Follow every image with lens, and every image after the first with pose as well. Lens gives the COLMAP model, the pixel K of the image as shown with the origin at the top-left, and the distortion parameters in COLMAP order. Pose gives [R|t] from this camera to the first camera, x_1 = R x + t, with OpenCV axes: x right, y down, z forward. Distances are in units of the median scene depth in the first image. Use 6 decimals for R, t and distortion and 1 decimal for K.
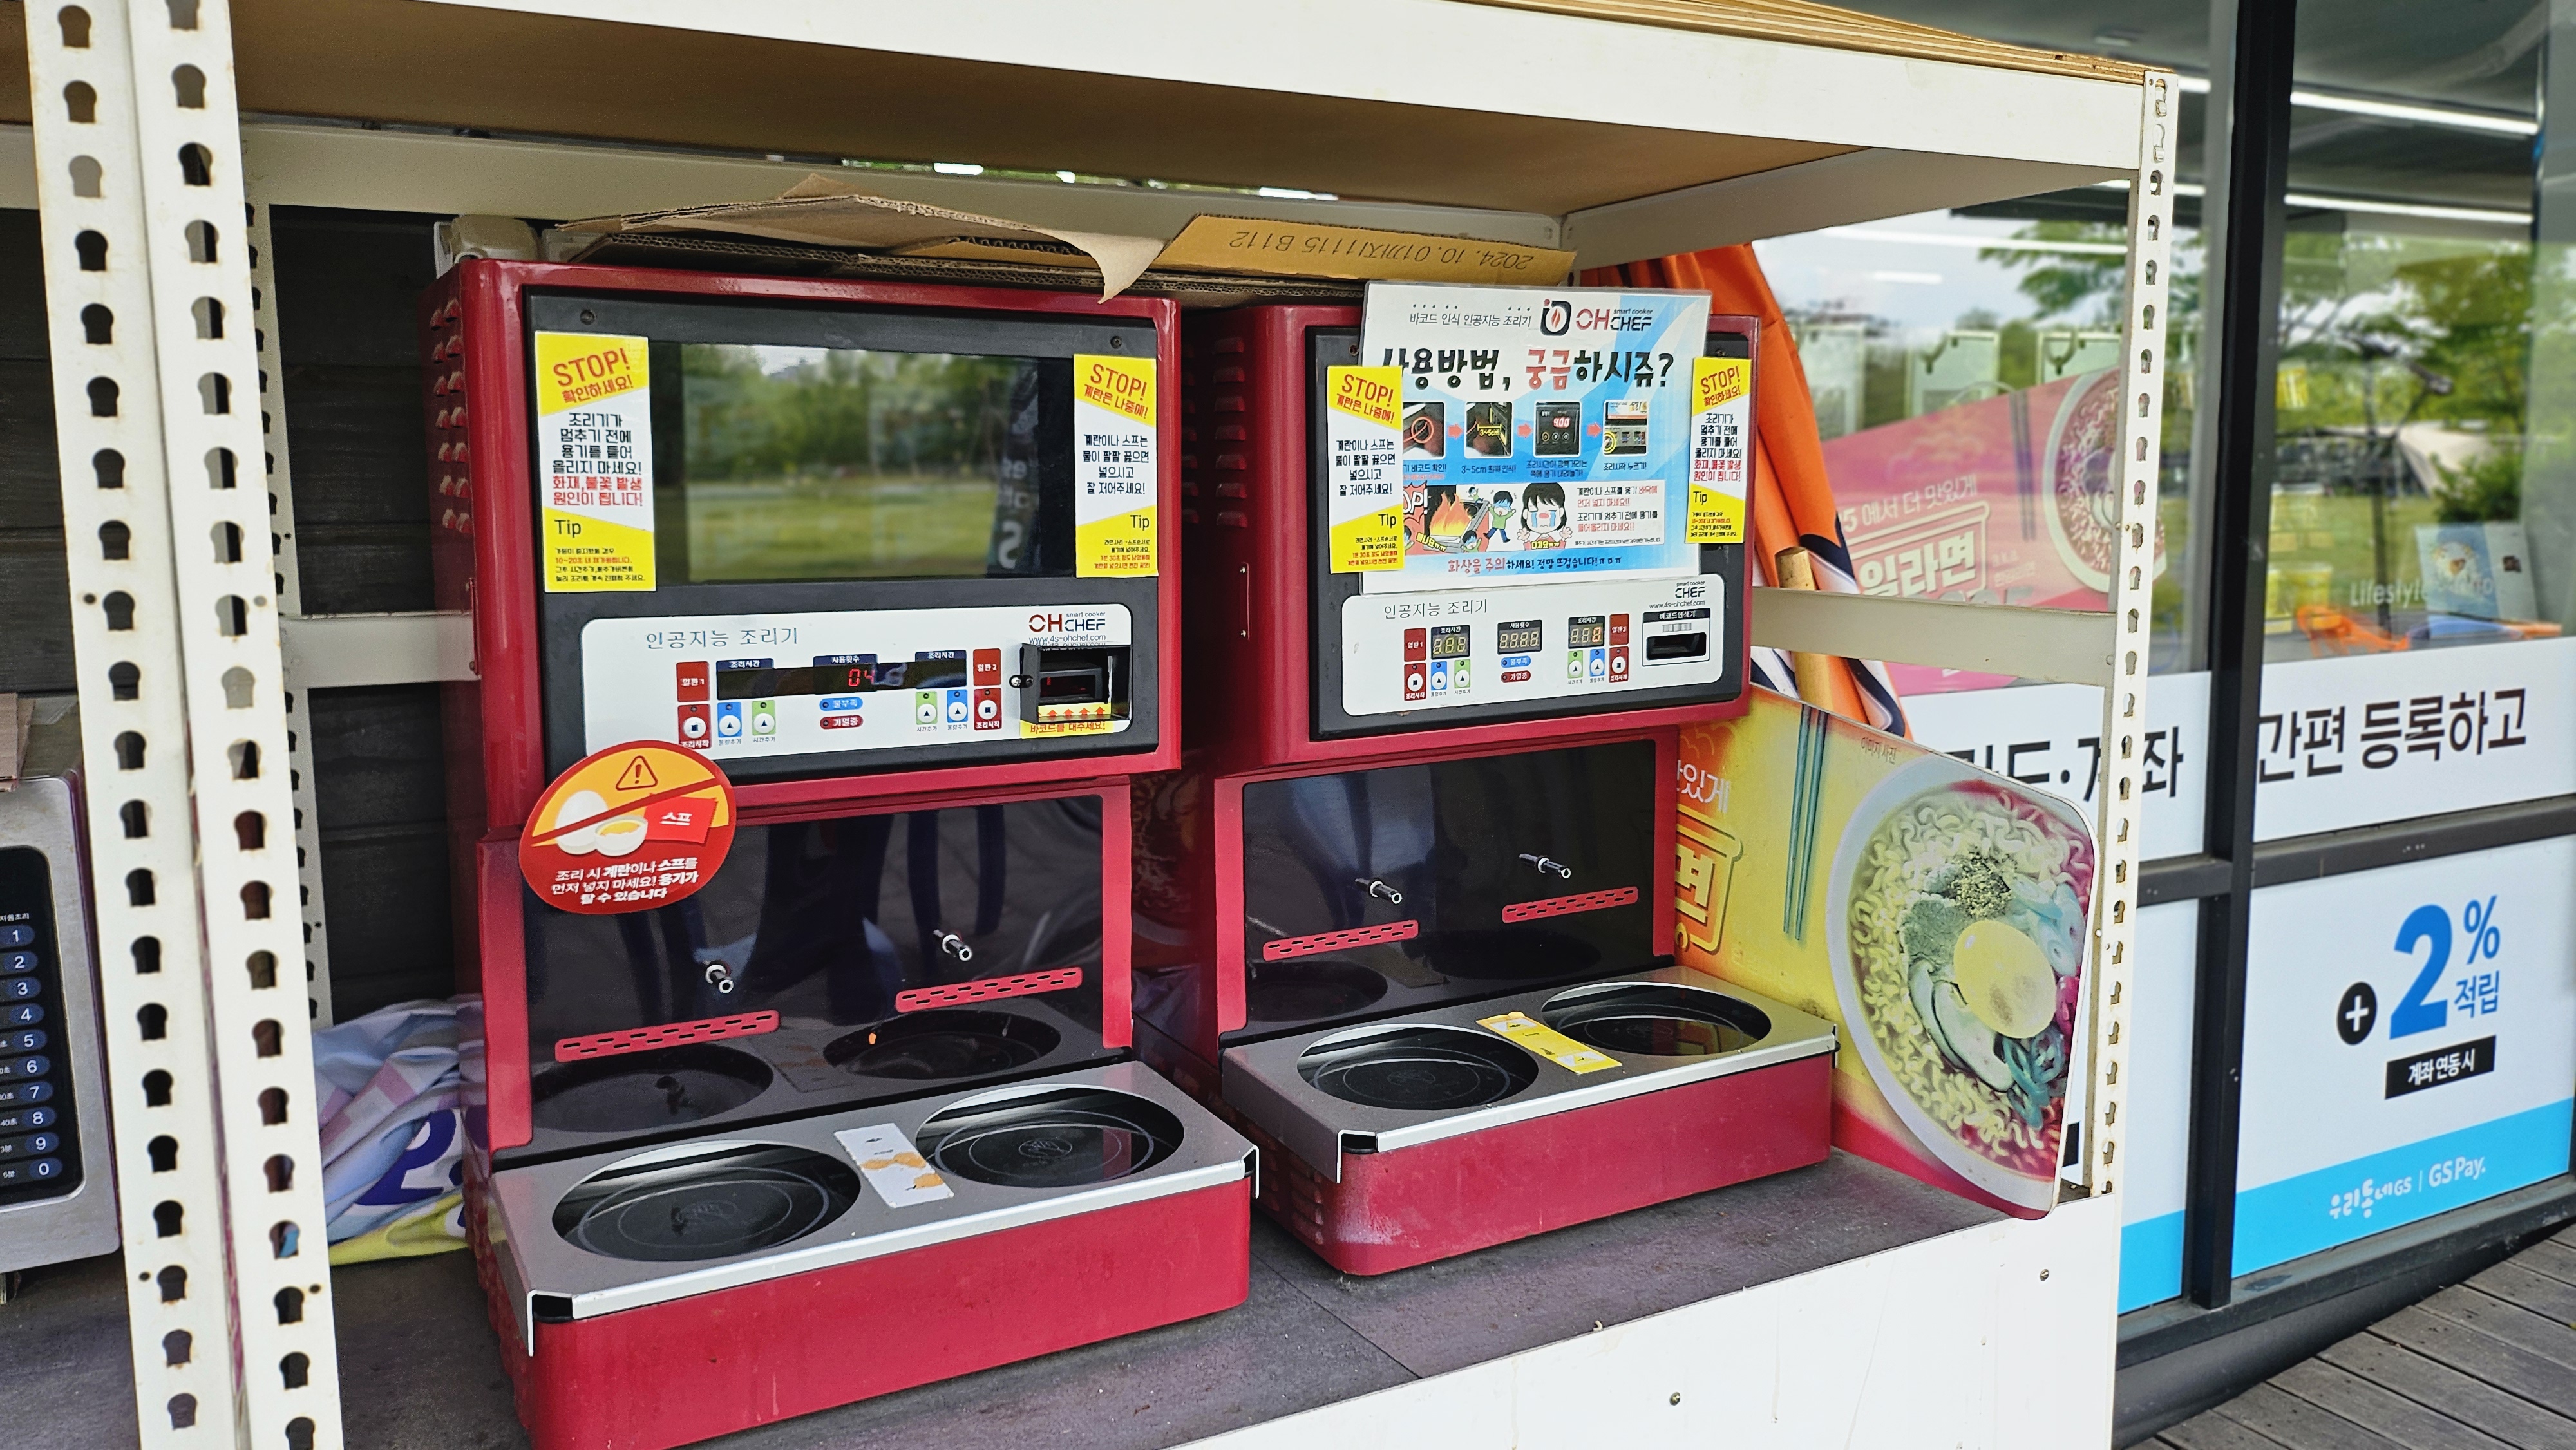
lens RADIAL K [[1815.9, 0, 1272.7], [0, 1815.9, 711.8], [0, 0, 1]] dist [0.036848, -0.031525]
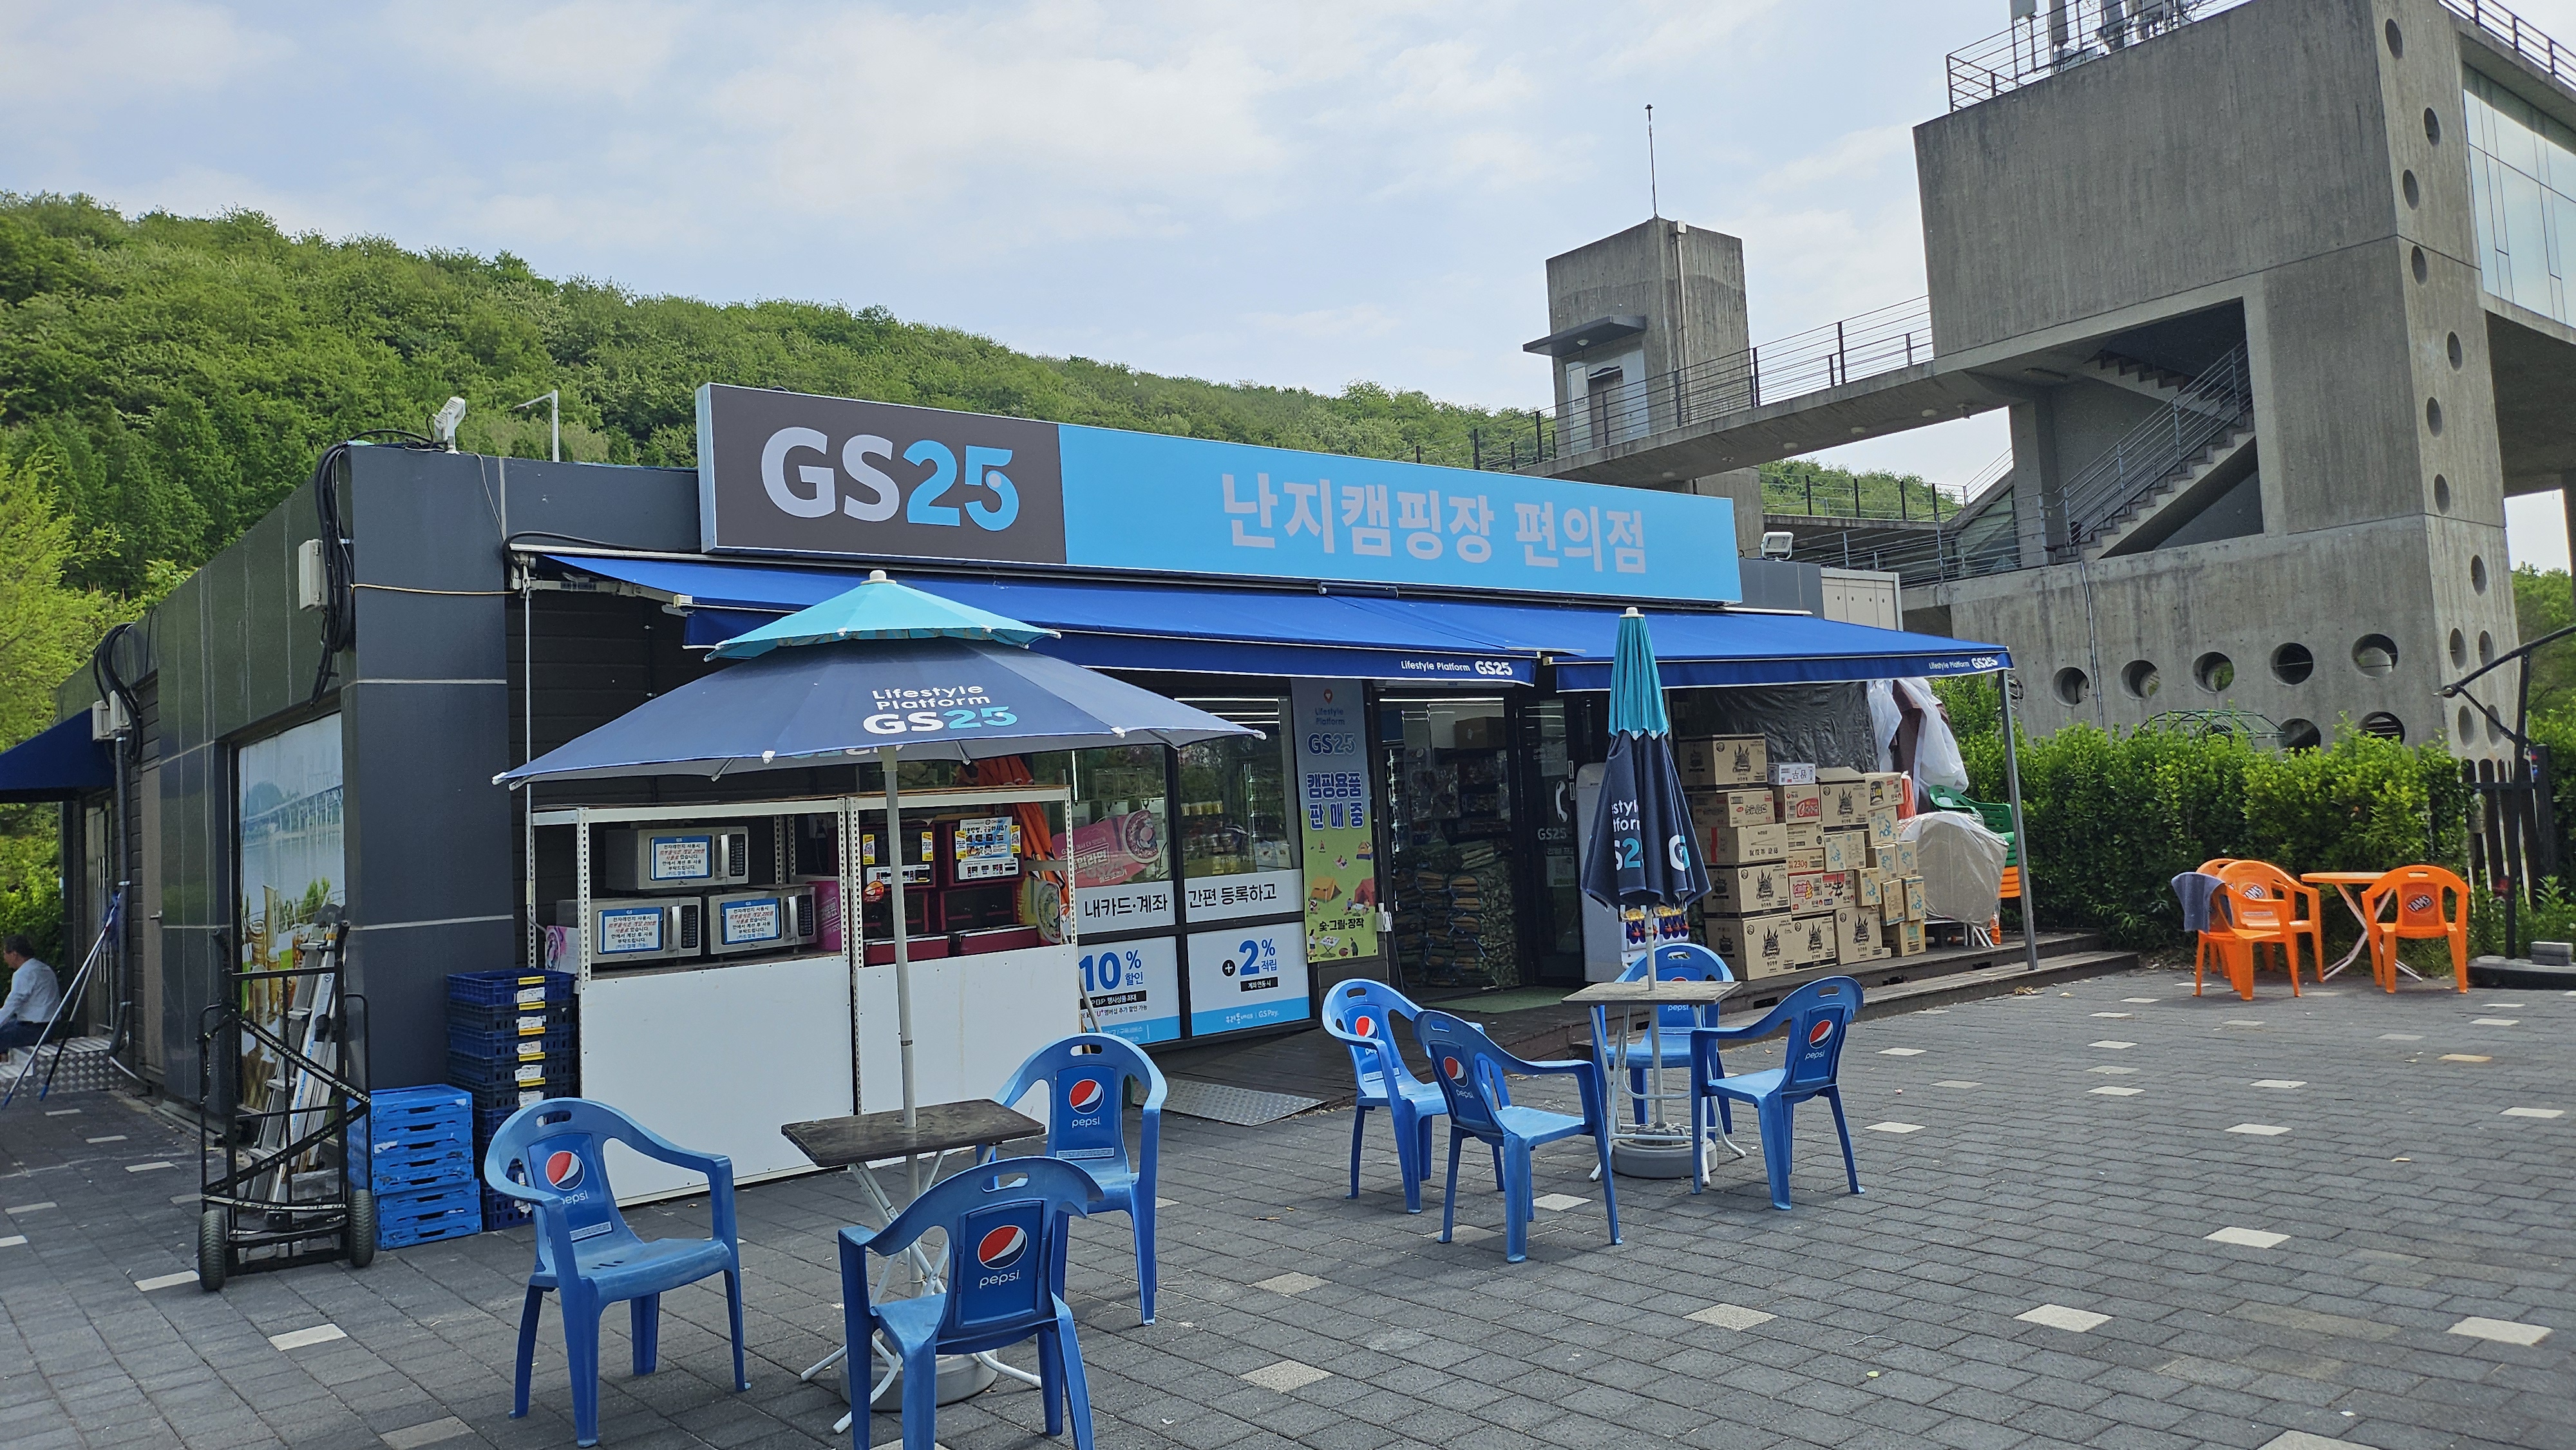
lens RADIAL K [[1815.9, 0, 1301.0], [0, 1815.9, 705.8], [0, 0, 1]] dist [0.036848, -0.031525]
pose [[0.976294, -0.032456, 0.214004, -0.149684], [0.073360, 0.979793, -0.186077, 0.730273], [-0.203640, 0.197365, 0.958946, -5.995052]]
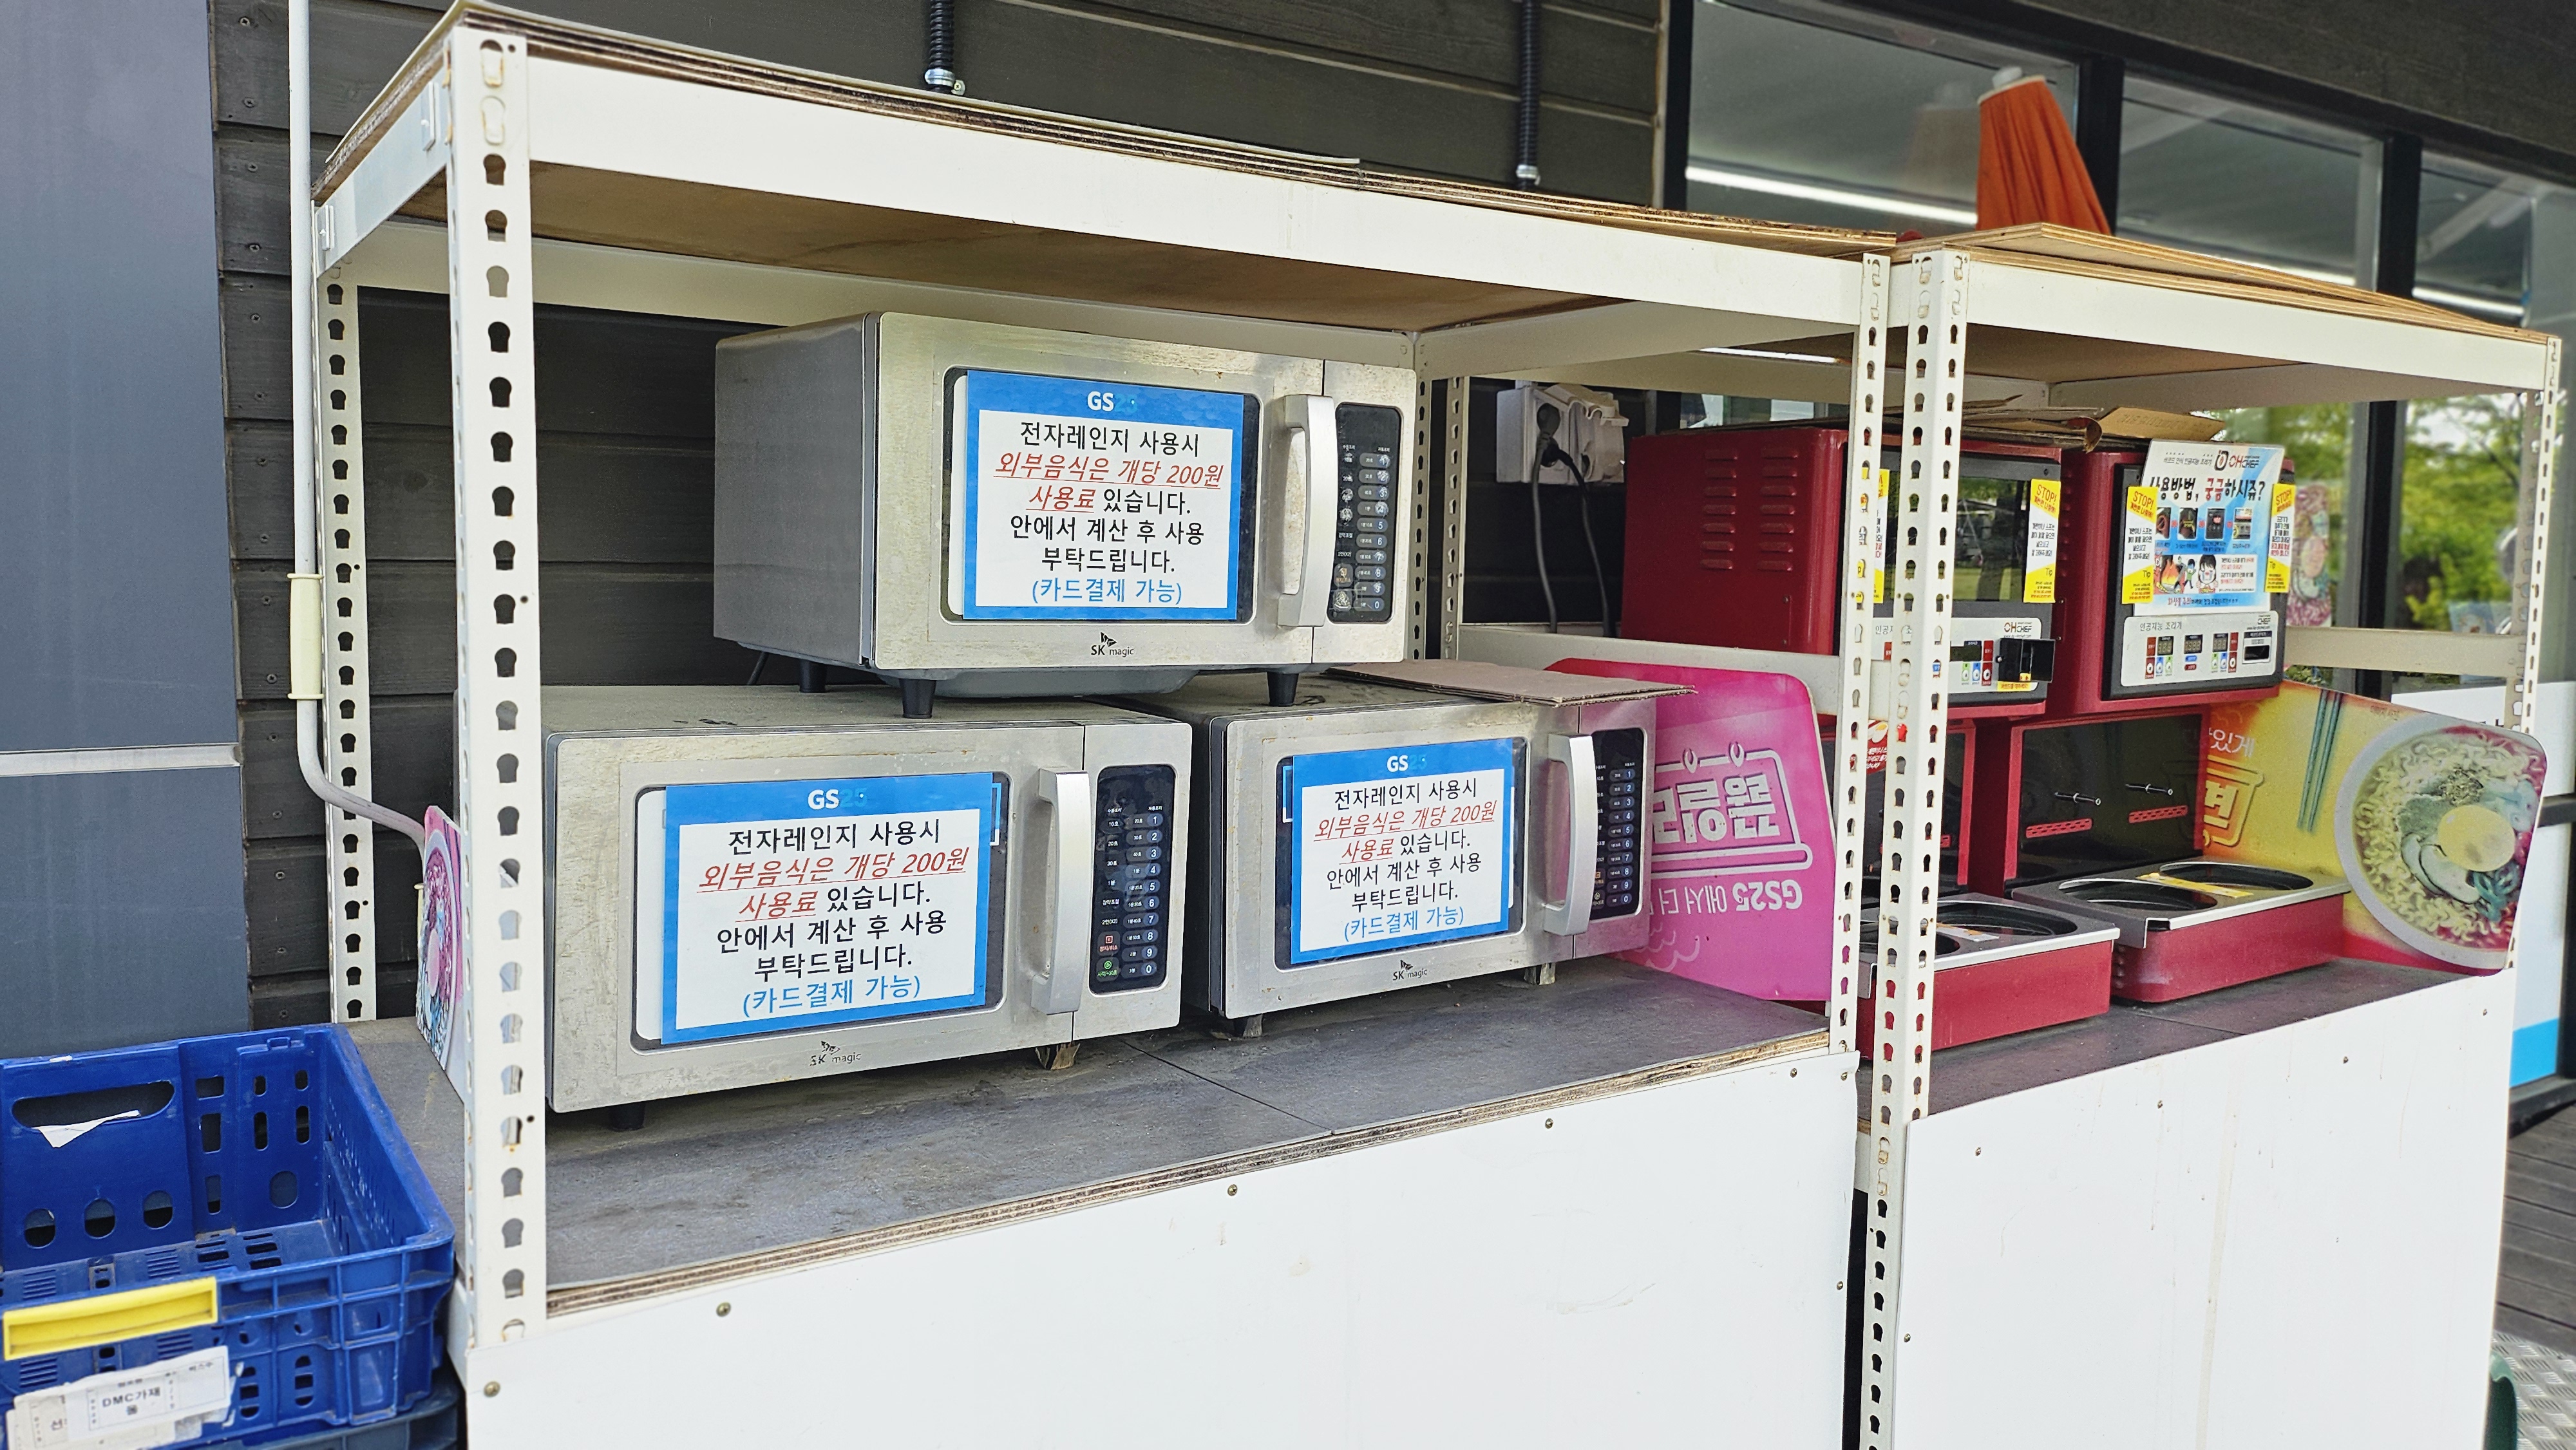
lens RADIAL K [[1815.9, 0, 1287.3], [0, 1815.9, 724.6], [0, 0, 1]] dist [0.036848, -0.031525]
pose [[0.993769, 0.008827, 0.111106, -0.910643], [-0.004955, 0.999372, -0.035080, 0.100257], [-0.111346, 0.034310, 0.993189, -0.619644]]
